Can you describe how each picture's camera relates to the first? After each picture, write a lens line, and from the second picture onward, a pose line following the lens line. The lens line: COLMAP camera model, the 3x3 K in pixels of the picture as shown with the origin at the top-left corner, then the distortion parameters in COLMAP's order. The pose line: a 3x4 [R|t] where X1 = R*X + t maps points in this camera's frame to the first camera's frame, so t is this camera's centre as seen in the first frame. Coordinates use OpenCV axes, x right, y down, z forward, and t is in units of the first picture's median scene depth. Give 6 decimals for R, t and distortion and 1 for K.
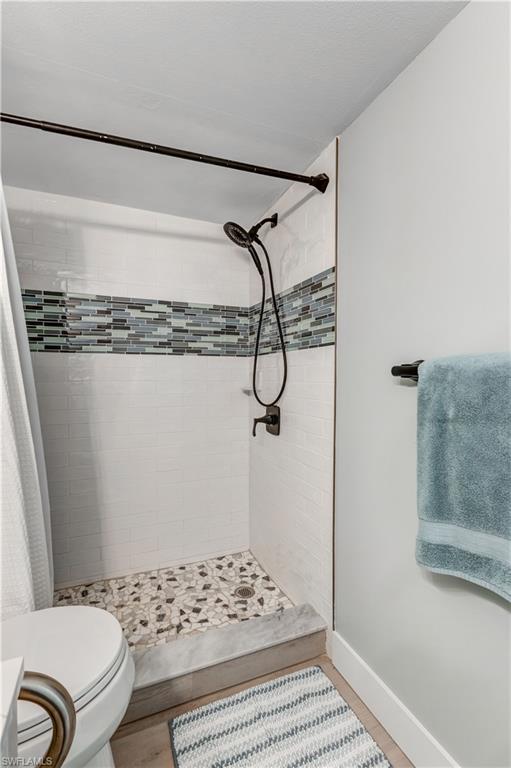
lens RADIAL K [[353.7, 0, 257.8], [0, 353.7, 392.3], [0, 0, 1]] dist [0.001077, 0.000201]
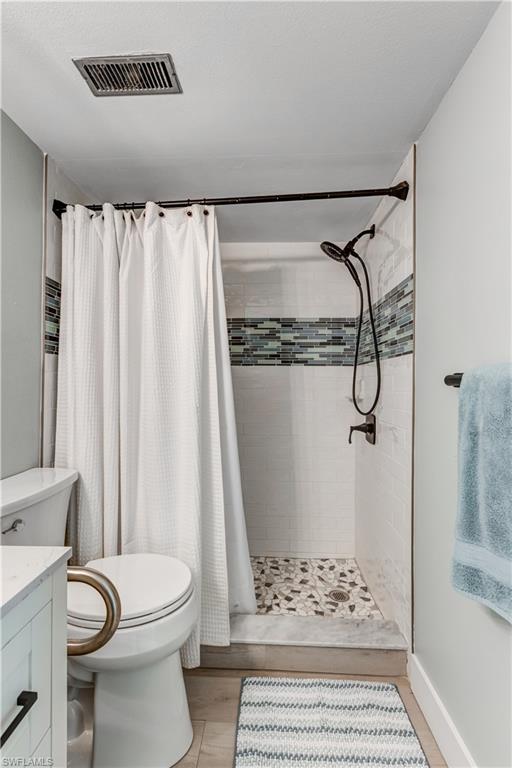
lens RADIAL K [[353.7, 0, 258.3], [0, 353.7, 392.3], [0, 0, 1]] dist [0.001077, 0.000201]
pose [[0.904325, 0.014299, -0.426605, 0.189772], [-0.024476, 0.999531, -0.018383, 0.000975], [0.426142, 0.027066, 0.904251, -0.043139]]
